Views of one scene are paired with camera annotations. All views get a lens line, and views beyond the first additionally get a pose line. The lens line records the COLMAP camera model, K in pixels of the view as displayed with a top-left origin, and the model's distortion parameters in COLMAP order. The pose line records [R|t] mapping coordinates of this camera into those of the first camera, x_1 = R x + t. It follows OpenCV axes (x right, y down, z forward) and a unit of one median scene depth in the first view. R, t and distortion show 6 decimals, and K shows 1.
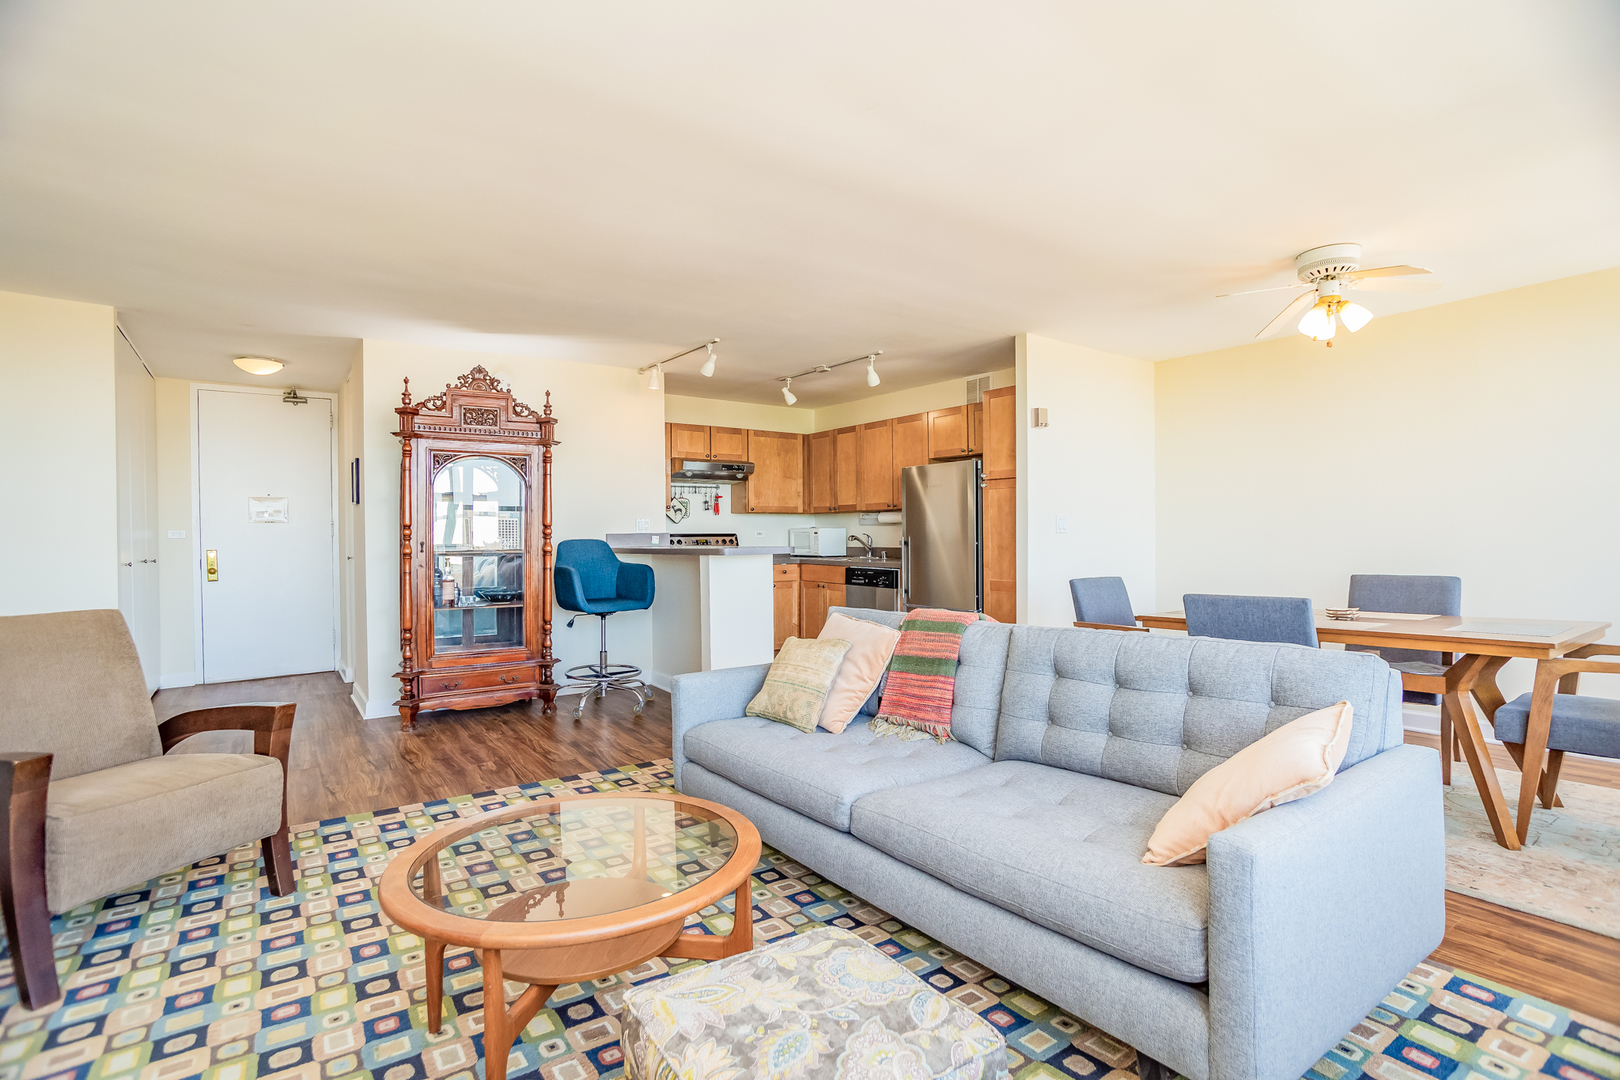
lens RADIAL K [[808.6, 0, 807.4], [0, 808.6, 520.0], [0, 0, 1]] dist [-0.070938, 0.041428]
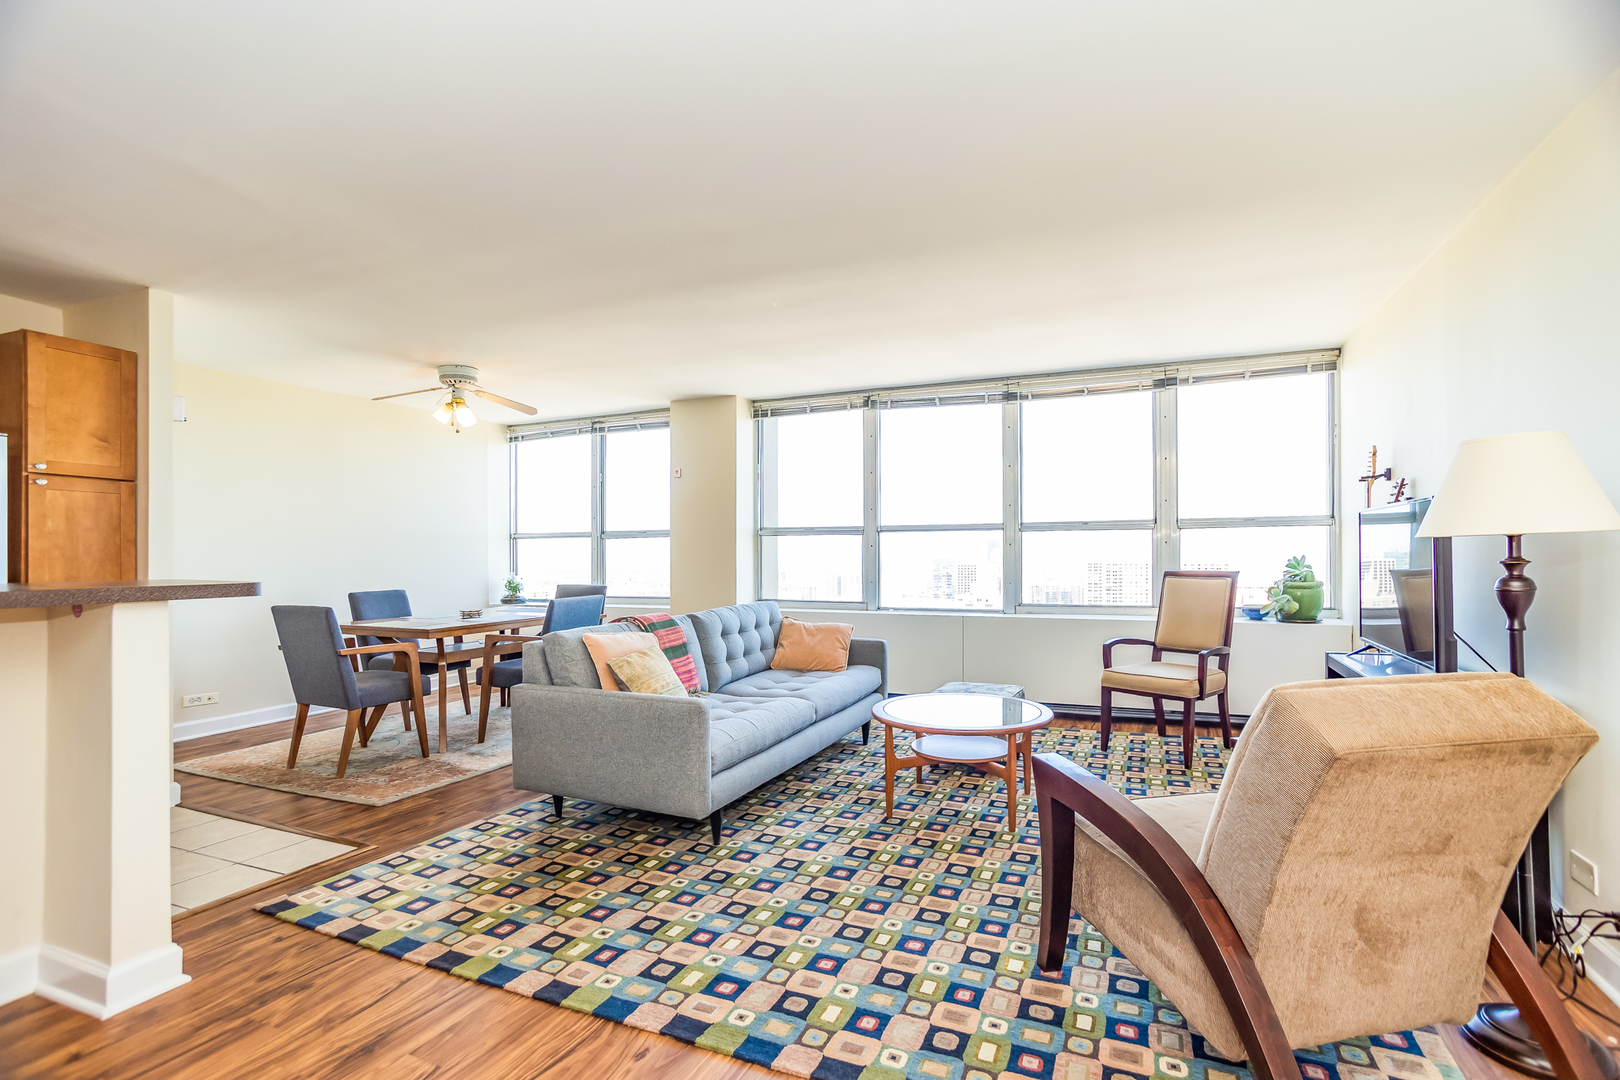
lens RADIAL K [[784.0, 0, 805.3], [0, 784.0, 547.2], [0, 0, 1]] dist [-0.049997, 0.001052]
pose [[-0.520722, 0.013599, 0.853618, -0.449428], [-0.008126, 0.999749, -0.020884, 0.011179], [-0.853688, -0.017811, -0.520480, 0.600034]]
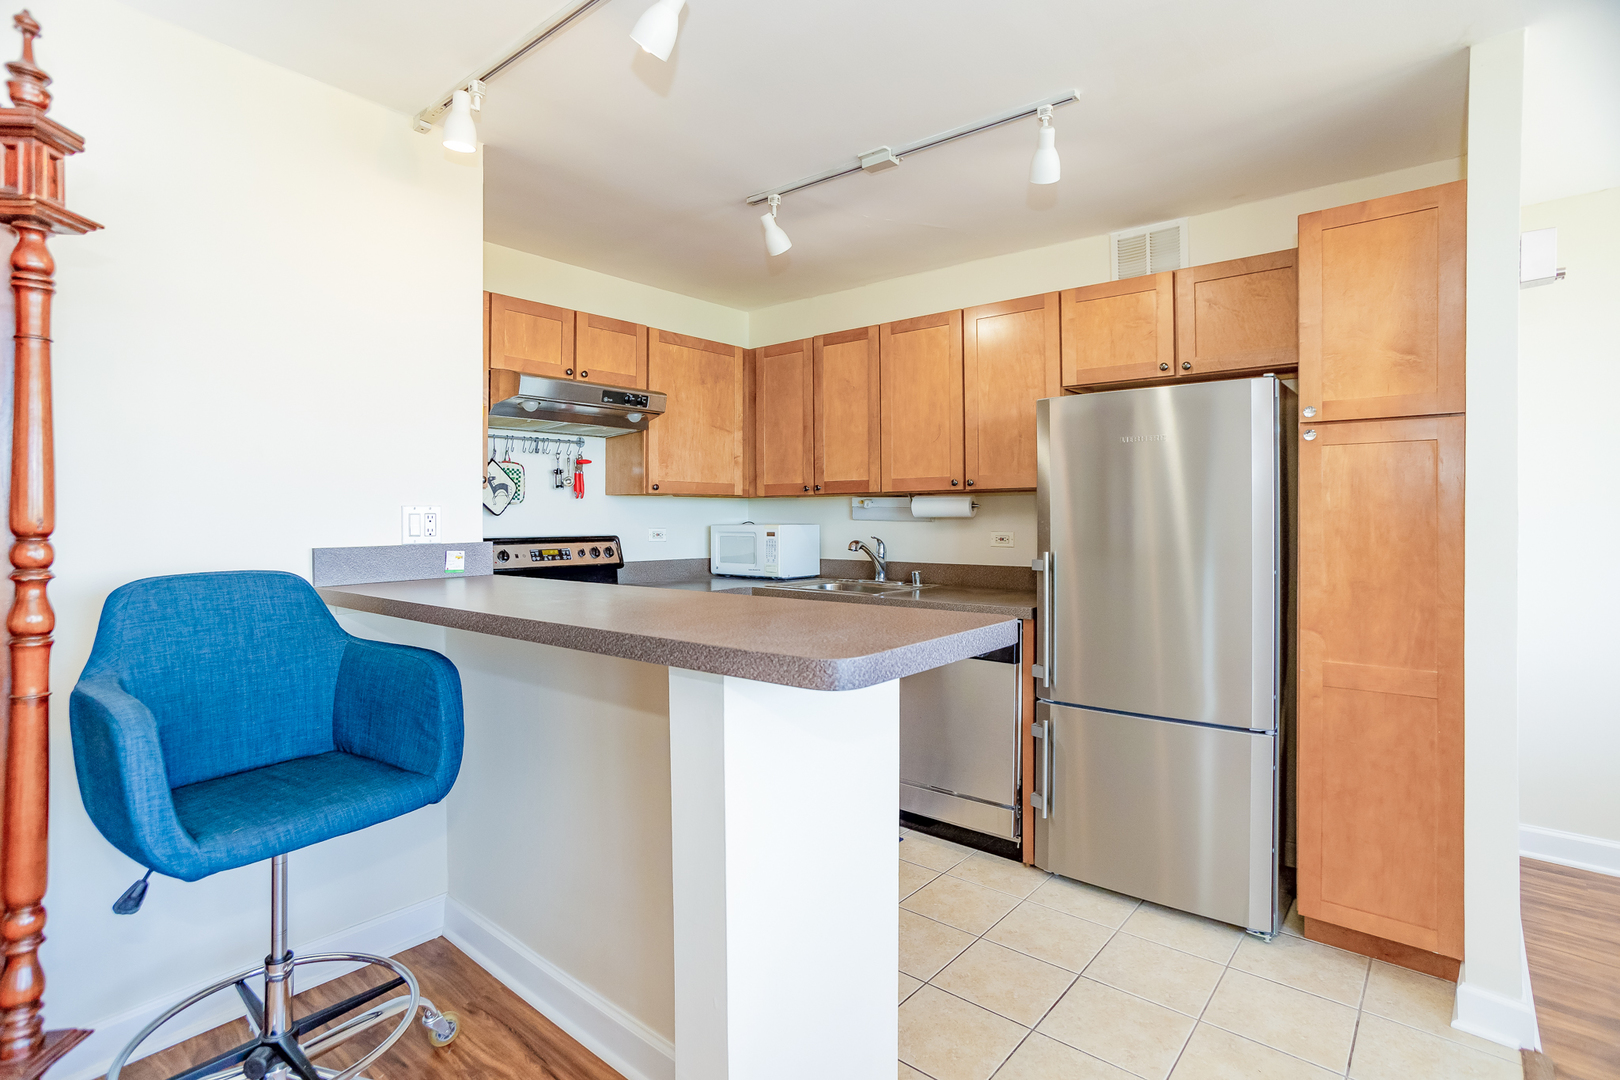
lens RADIAL K [[808.6, 0, 807.4], [0, 808.6, 520.0], [0, 0, 1]] dist [-0.070938, 0.041428]
pose [[0.966925, 0.005021, 0.255010, -0.106289], [-0.009934, 0.999789, 0.017980, -0.003201], [-0.254866, -0.019919, 0.966771, 0.505932]]
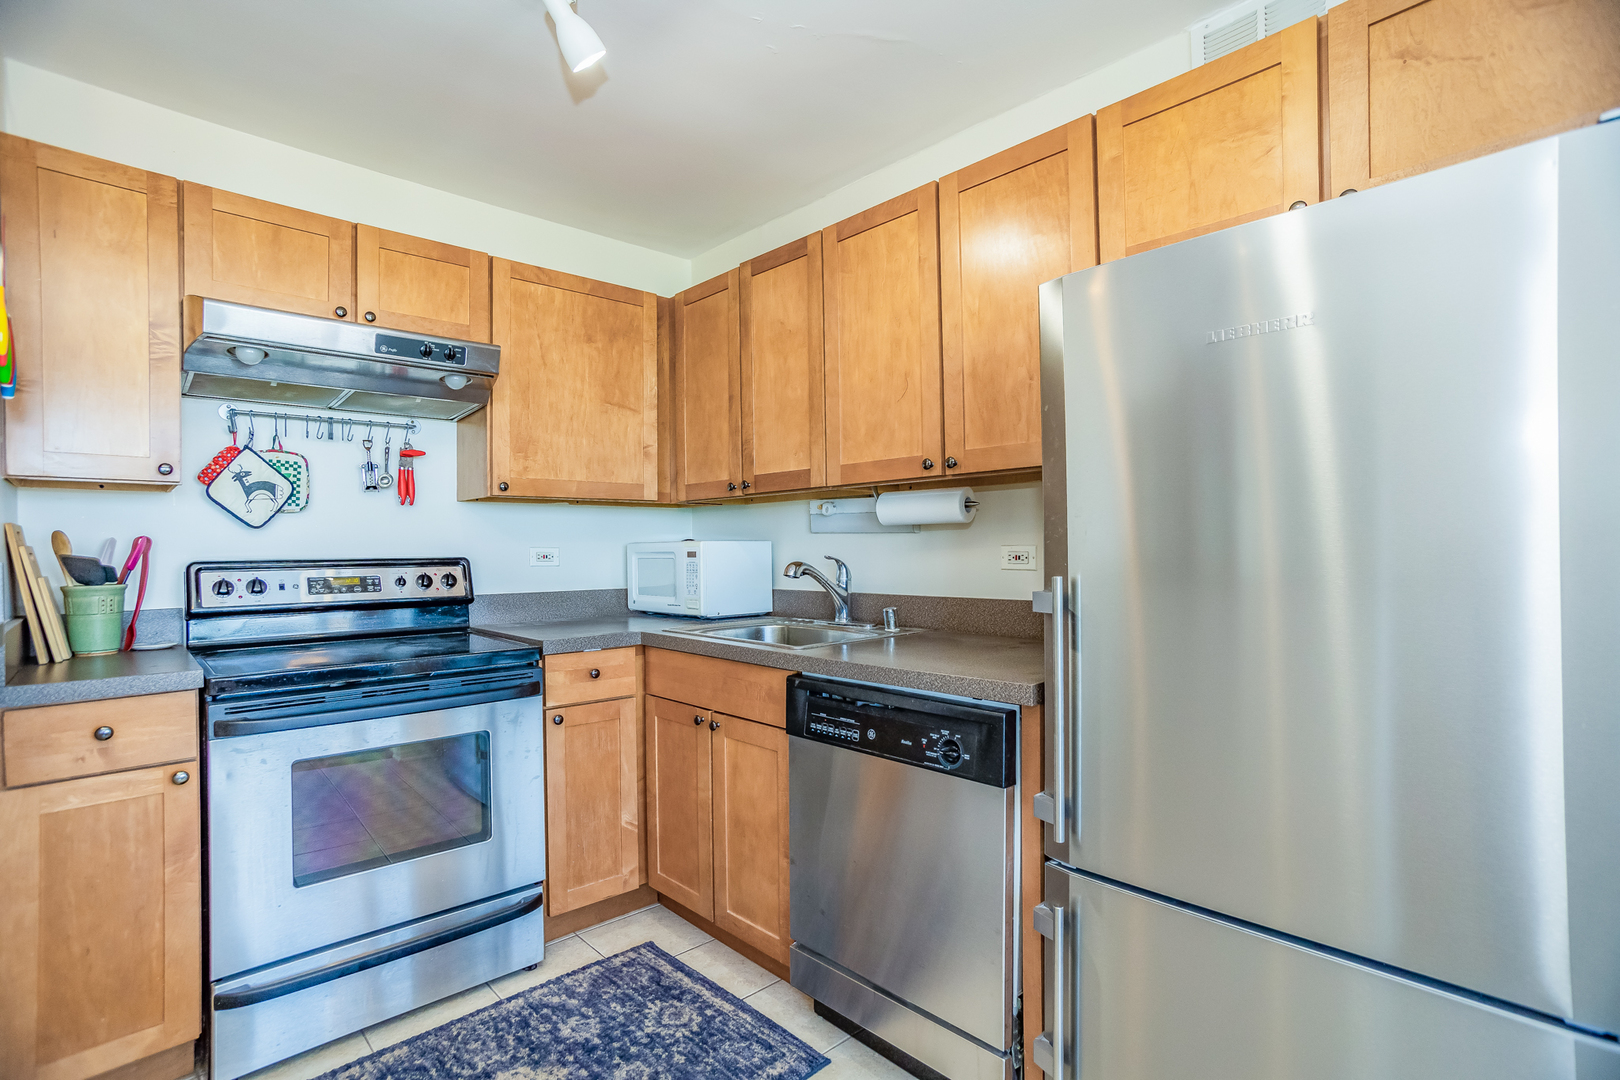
lens RADIAL K [[784.0, 0, 805.3], [0, 784.0, 547.2], [0, 0, 1]] dist [-0.049997, 0.001052]
pose [[0.991222, -0.003575, 0.132161, 0.015392], [0.001670, 0.999893, 0.014526, 0.007820], [-0.132199, -0.014177, 0.991122, 0.667397]]
